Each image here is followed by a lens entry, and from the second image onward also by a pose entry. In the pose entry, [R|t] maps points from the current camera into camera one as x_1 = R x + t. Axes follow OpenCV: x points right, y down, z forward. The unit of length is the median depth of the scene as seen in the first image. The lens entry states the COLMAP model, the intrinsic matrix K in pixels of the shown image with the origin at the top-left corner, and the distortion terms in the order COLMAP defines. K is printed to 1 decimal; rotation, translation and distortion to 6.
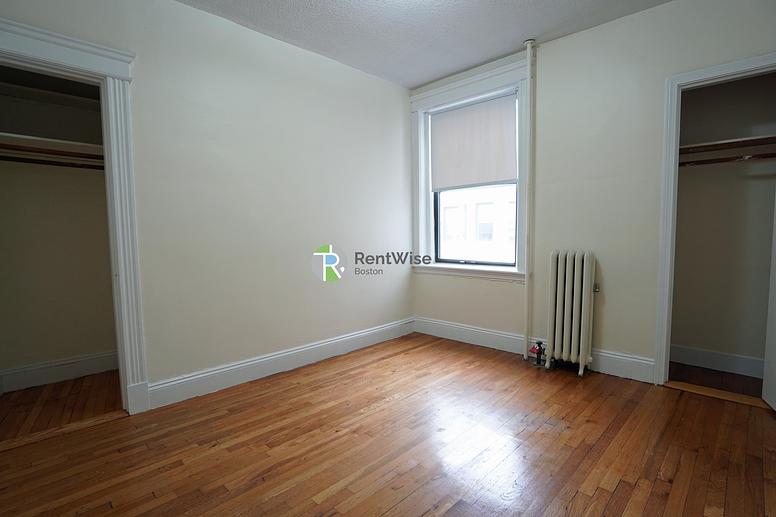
lens RADIAL K [[376.6, 0, 392.7], [0, 376.6, 258.6], [0, 0, 1]] dist [-0.062869, 0.030421]
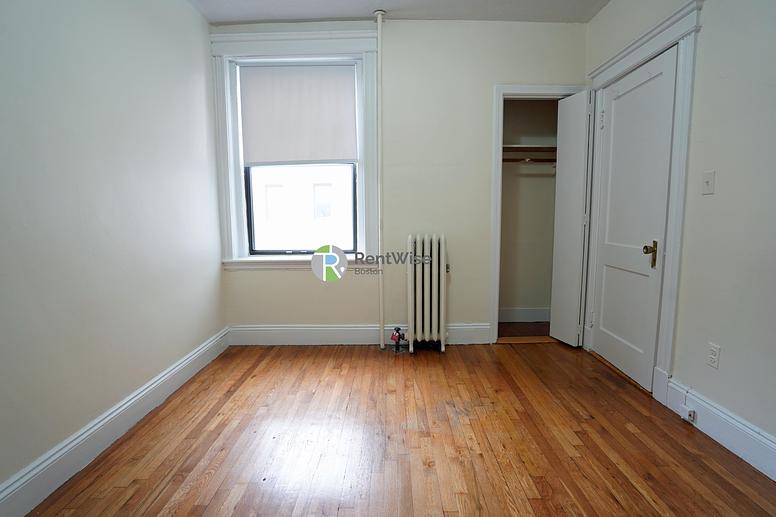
lens RADIAL K [[376.6, 0, 392.7], [0, 376.6, 258.6], [0, 0, 1]] dist [-0.062869, 0.030421]
pose [[0.727949, -0.076928, 0.681301, -0.285834], [0.049489, 0.996989, 0.059696, -0.020468], [-0.683842, -0.009739, 0.729565, 0.285852]]
